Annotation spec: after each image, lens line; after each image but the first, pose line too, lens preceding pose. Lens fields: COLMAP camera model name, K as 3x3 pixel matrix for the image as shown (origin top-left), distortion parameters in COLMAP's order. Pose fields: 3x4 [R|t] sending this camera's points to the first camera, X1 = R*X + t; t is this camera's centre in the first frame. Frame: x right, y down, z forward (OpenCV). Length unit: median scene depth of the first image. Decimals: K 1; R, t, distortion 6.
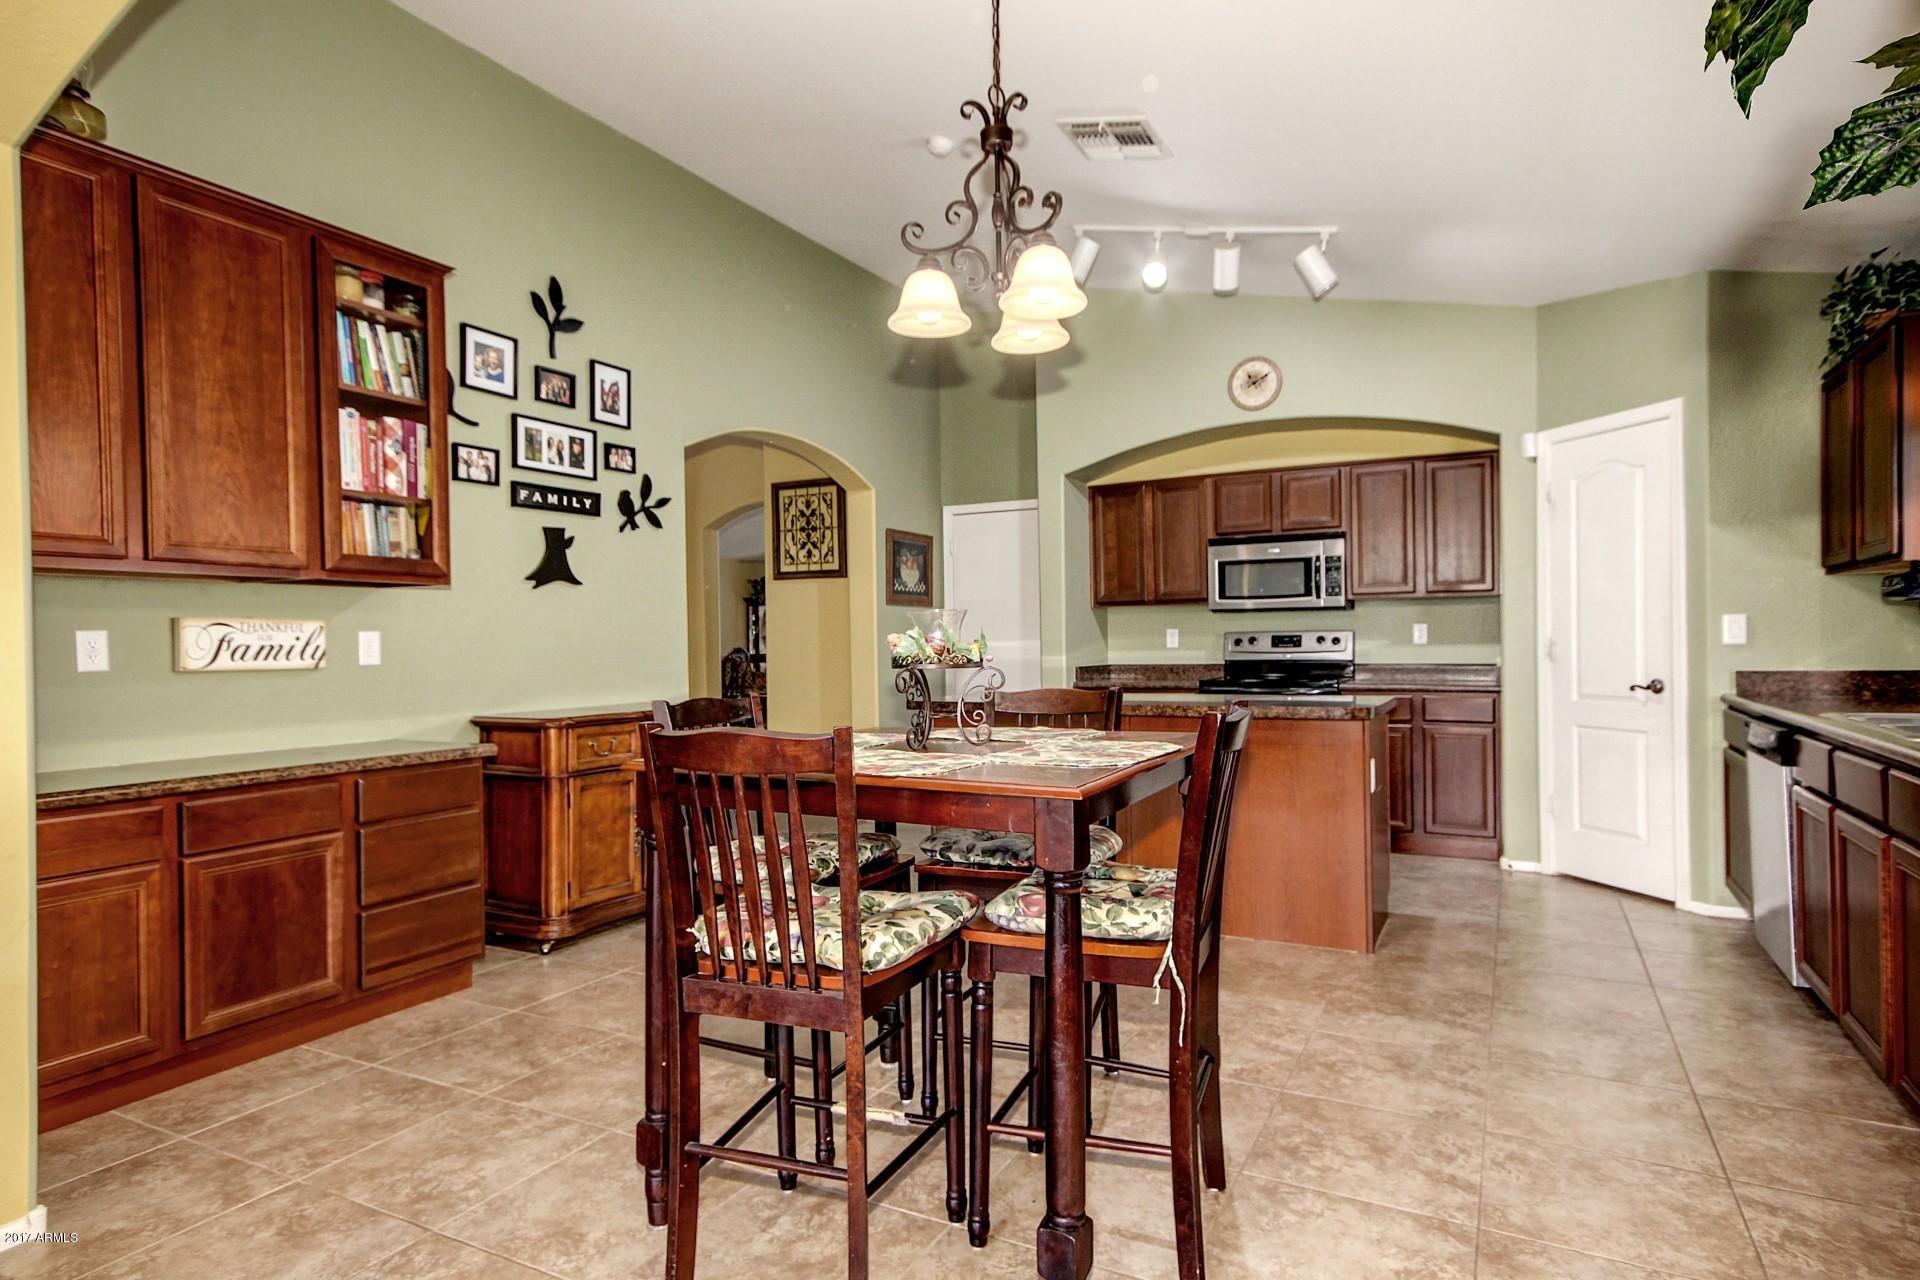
lens RADIAL K [[1042.4, 0, 965.6], [0, 1042.4, 654.0], [0, 0, 1]] dist [0.008353, 0.007082]
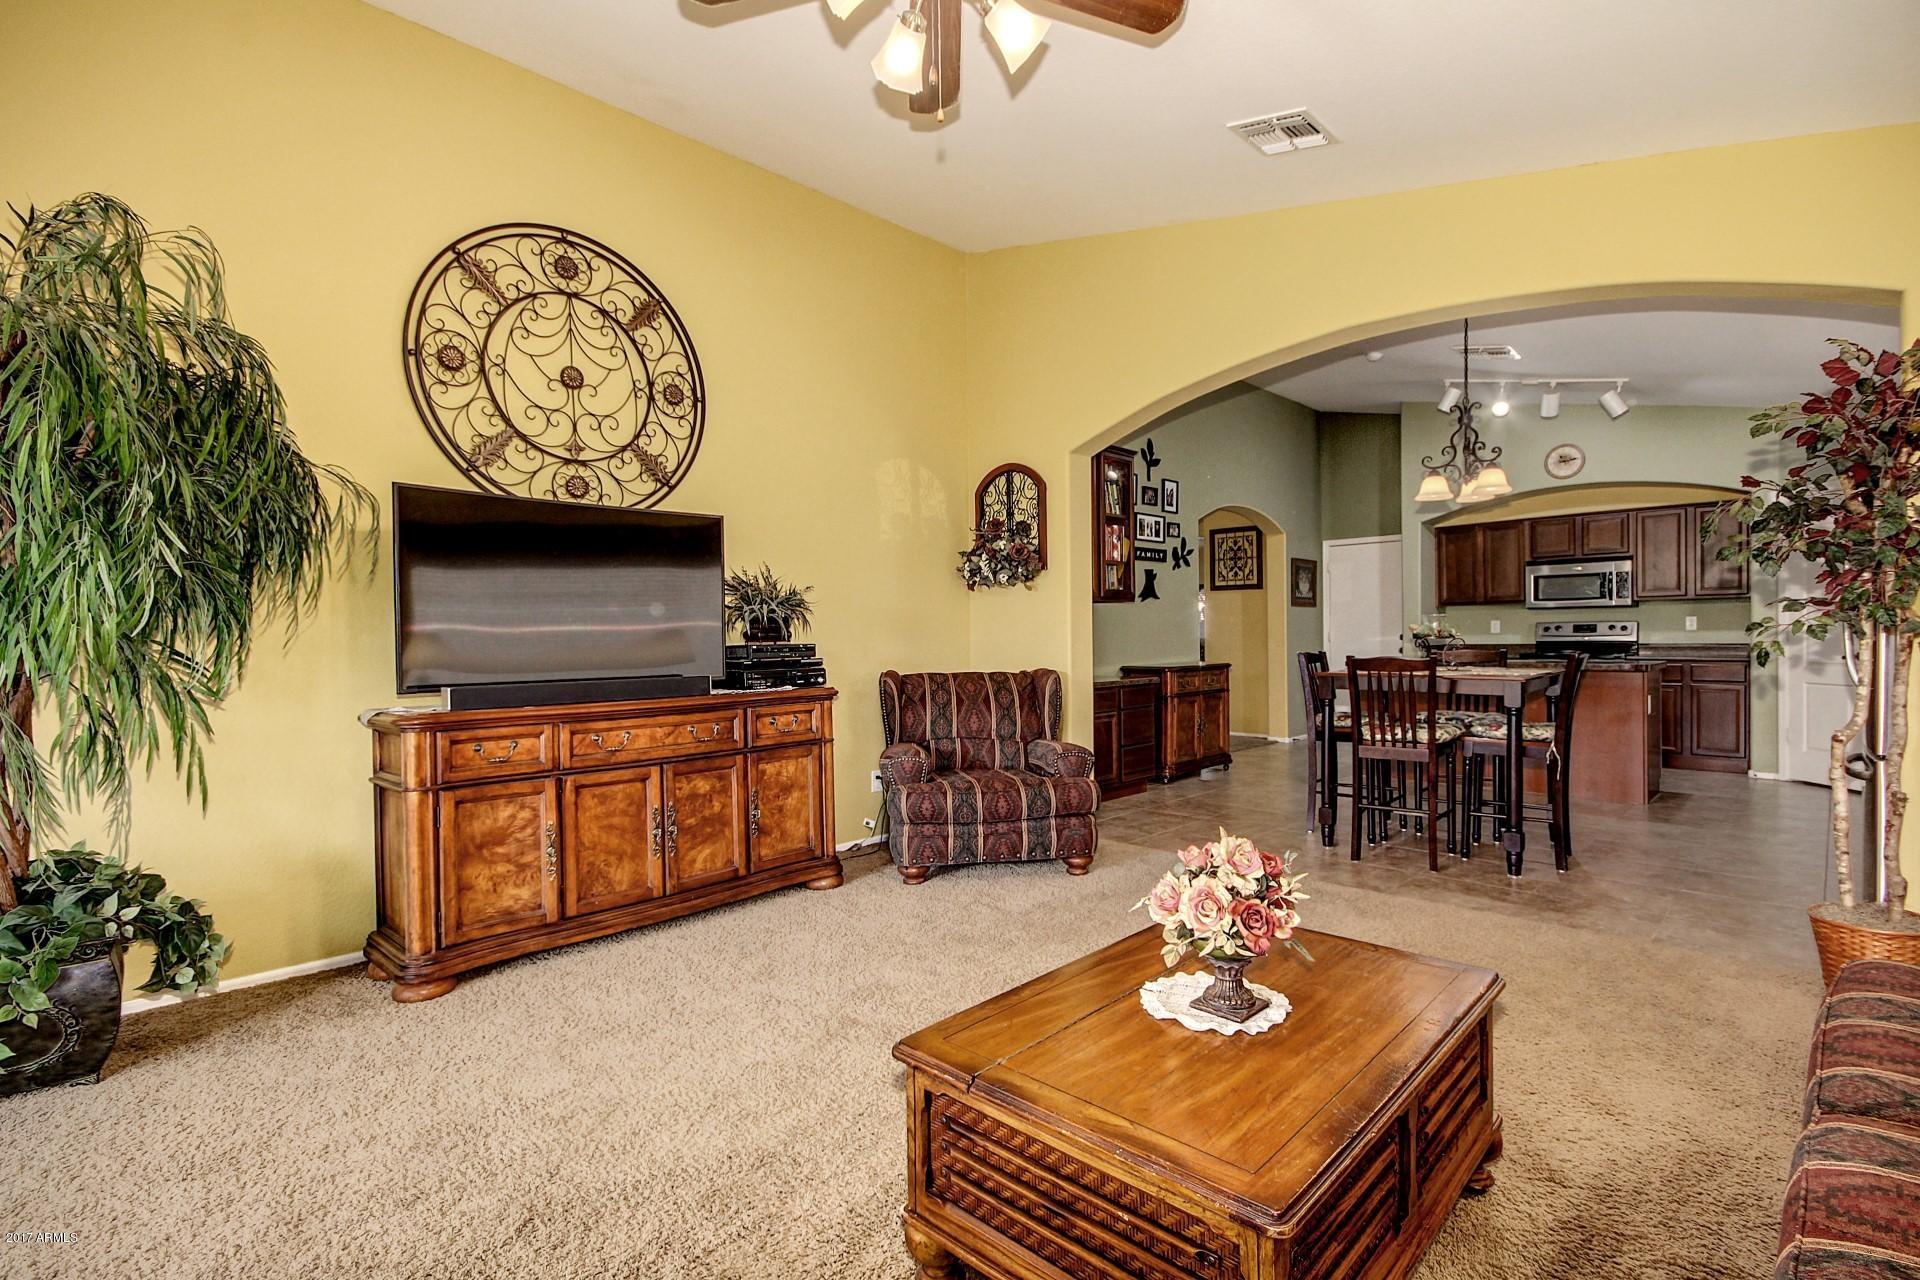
lens RADIAL K [[895.0, 0, 957.8], [0, 895.0, 652.6], [0, 0, 1]] dist [0.002935, -0.005217]
pose [[0.957153, 0.006243, -0.289514, -0.231820], [-0.002717, 0.999917, 0.012579, 0.011220], [0.289569, -0.011254, 0.957091, -0.624522]]
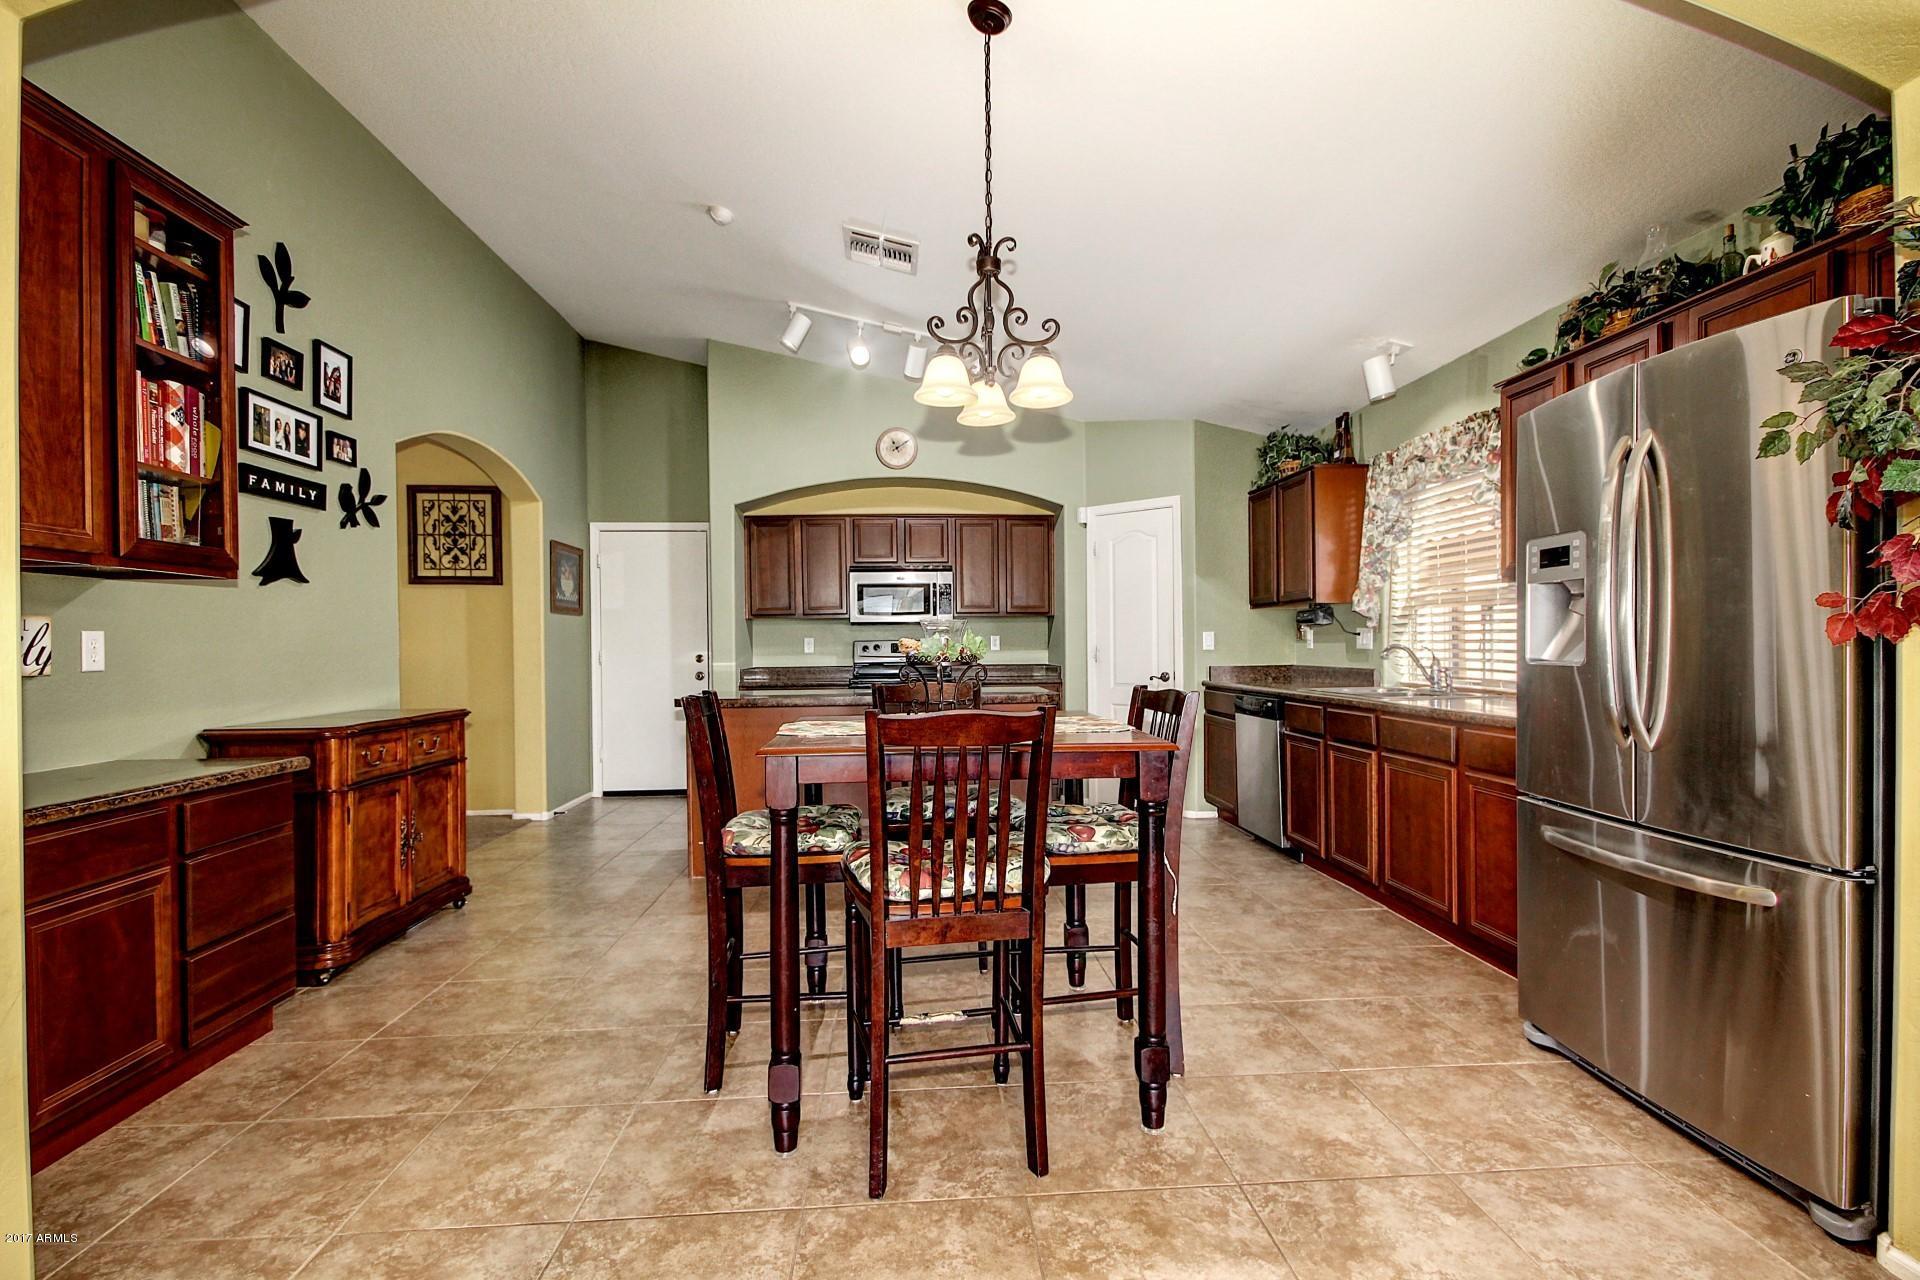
lens RADIAL K [[895.0, 0, 972.1], [0, 895.0, 650.4], [0, 0, 1]] dist [0.002935, -0.005217]
pose [[0.843155, 0.001409, 0.537669, -0.280389], [0.005784, 0.999915, -0.011691, 0.005047], [-0.537640, 0.012967, 0.843075, 0.023837]]
